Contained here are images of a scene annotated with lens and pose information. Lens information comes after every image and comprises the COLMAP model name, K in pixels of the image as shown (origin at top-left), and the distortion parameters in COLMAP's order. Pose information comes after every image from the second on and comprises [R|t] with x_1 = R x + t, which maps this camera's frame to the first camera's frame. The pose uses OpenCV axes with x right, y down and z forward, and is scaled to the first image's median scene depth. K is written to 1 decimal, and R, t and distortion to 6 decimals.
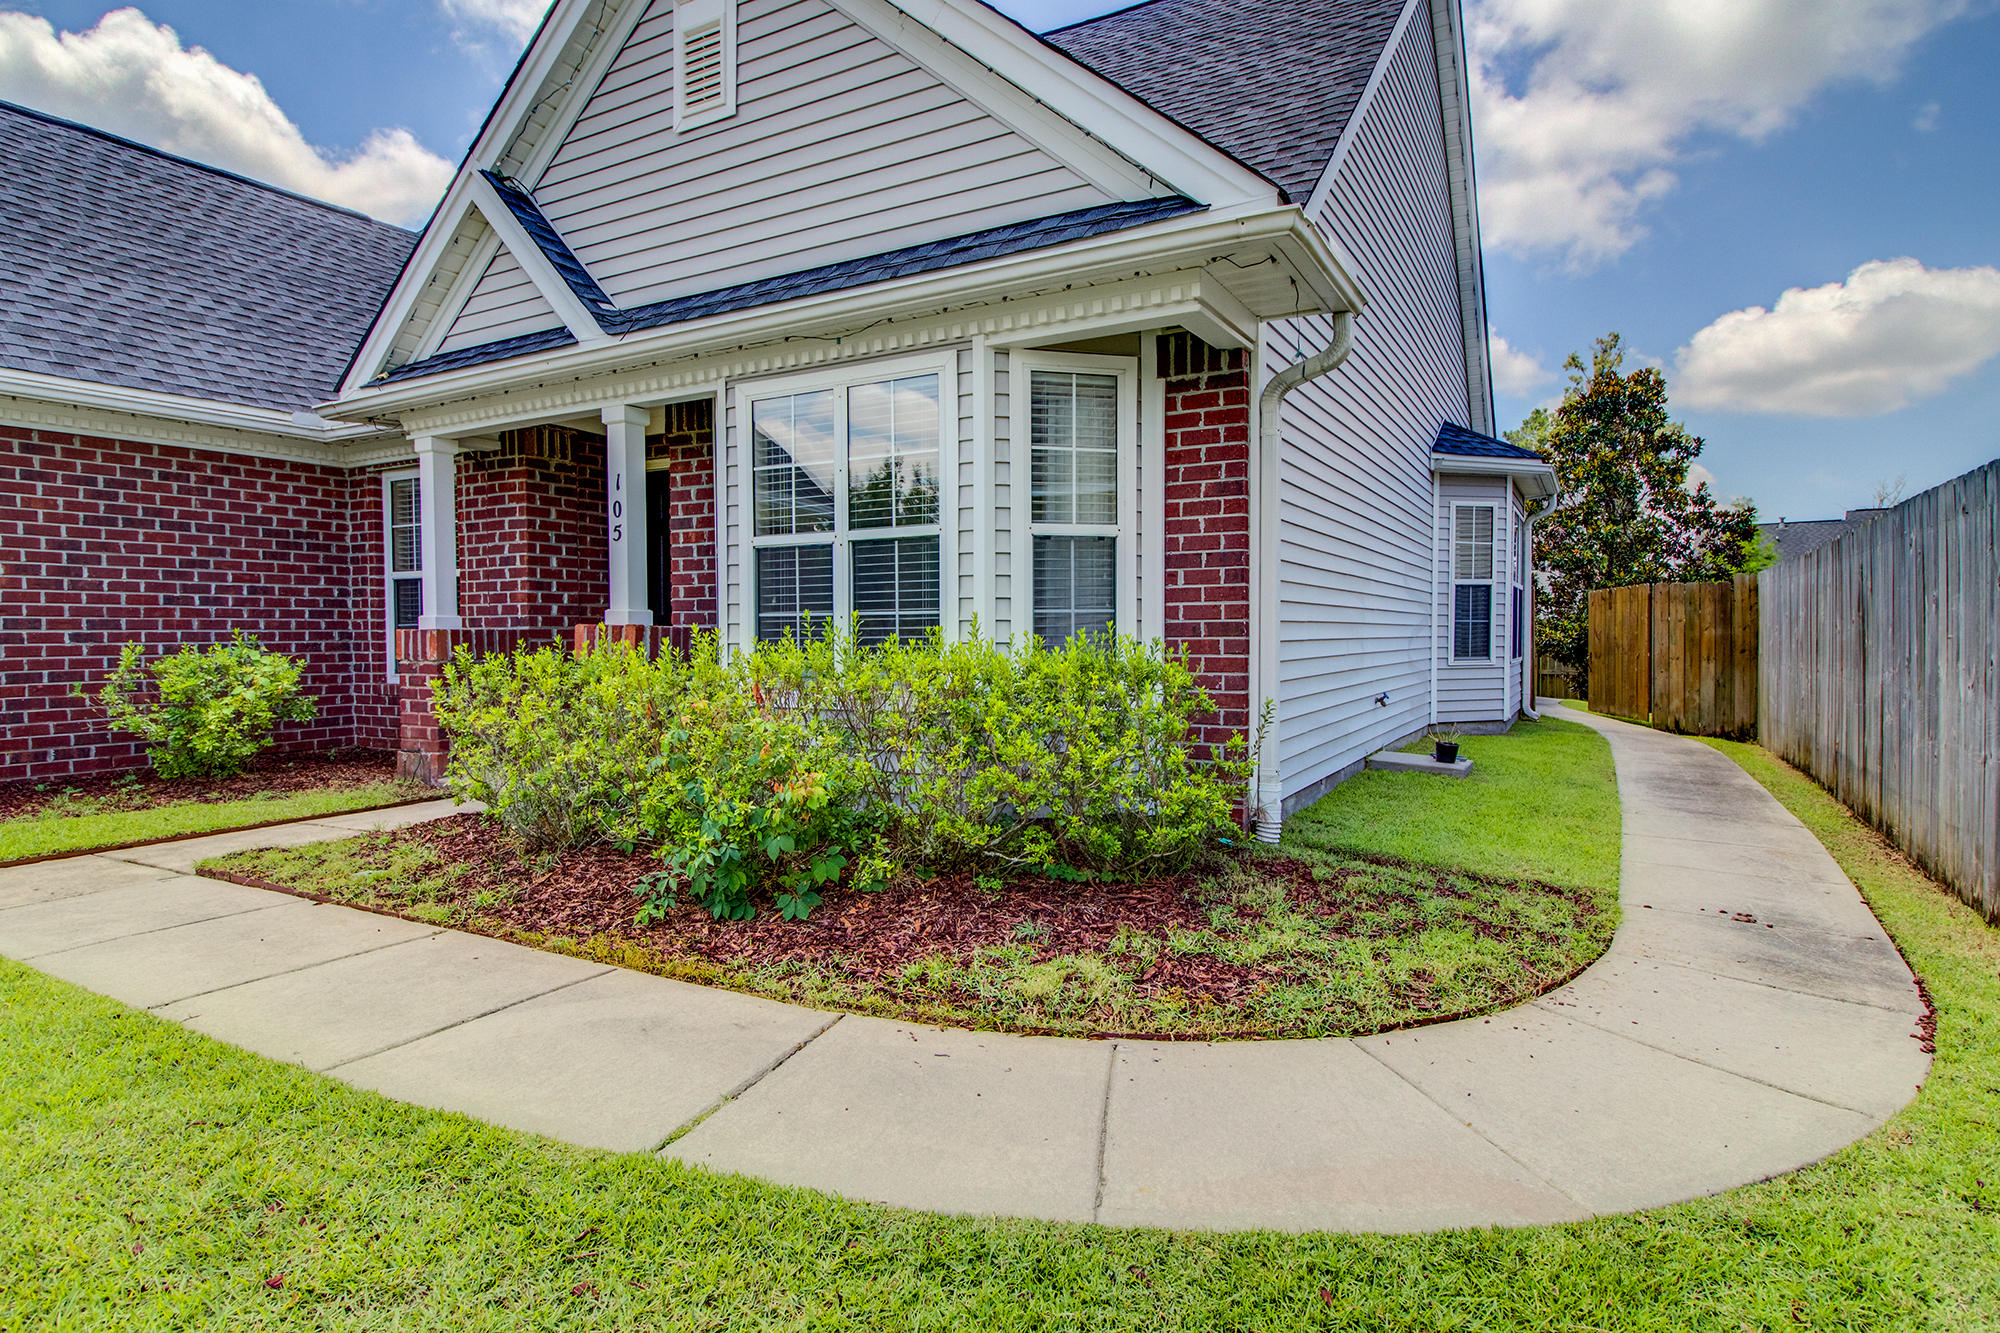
lens RADIAL K [[1069.0, 0, 1000.0], [0, 1069.0, 666.5], [0, 0, 1]] dist [-0.000253, -0.000031]
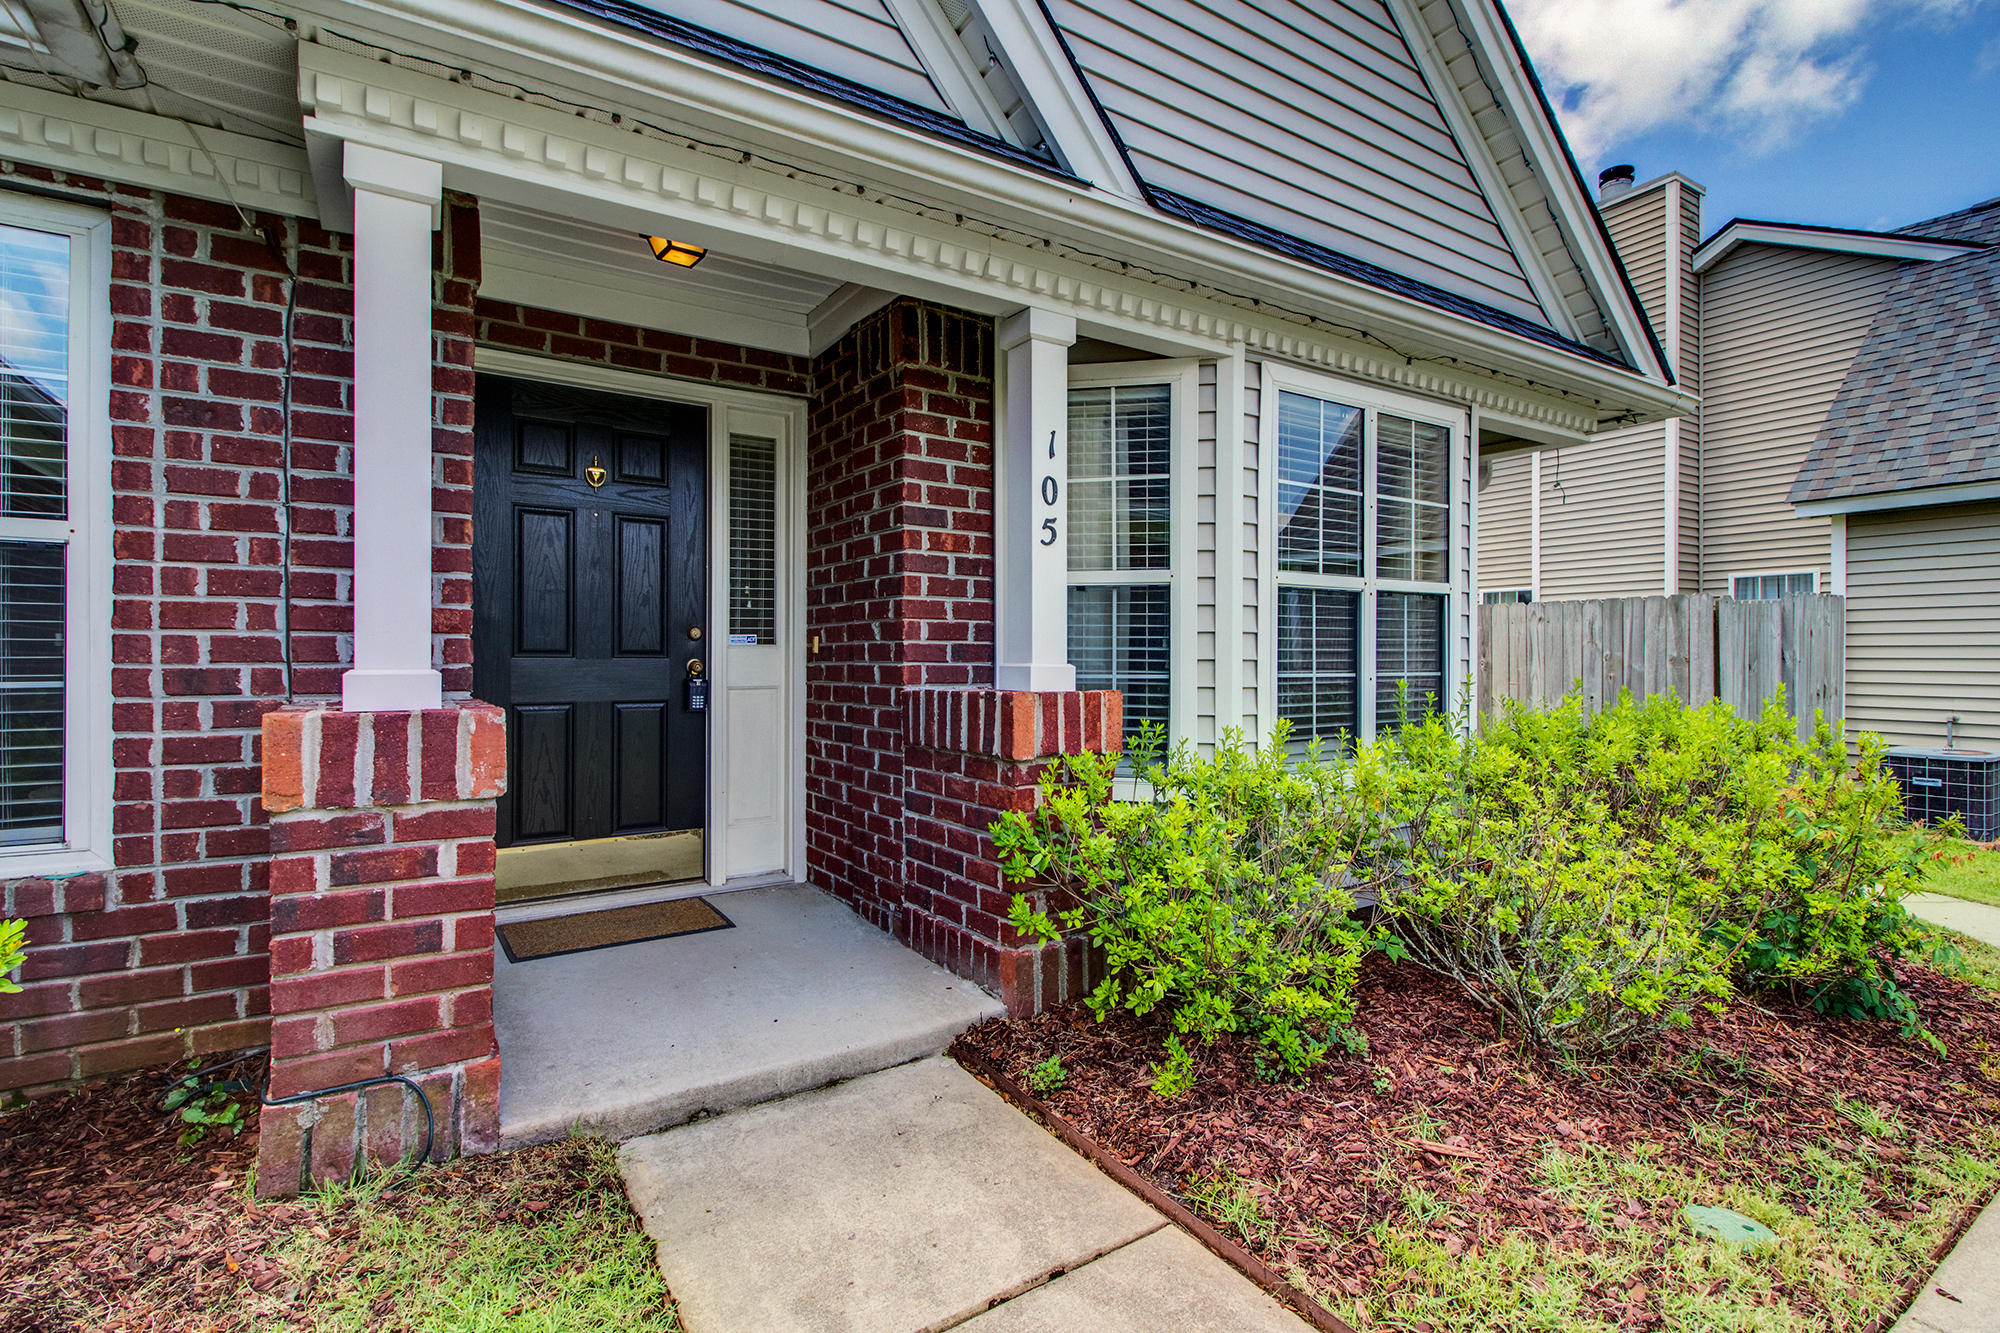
lens RADIAL K [[930.4, 0, 1006.7], [0, 930.4, 657.7], [0, 0, 1]] dist [0.023723, -0.017892]
pose [[0.467713, 0.004772, 0.883867, -0.750050], [0.020387, 0.999661, -0.016185, -0.045530], [-0.883645, 0.025589, 0.467458, 0.725590]]
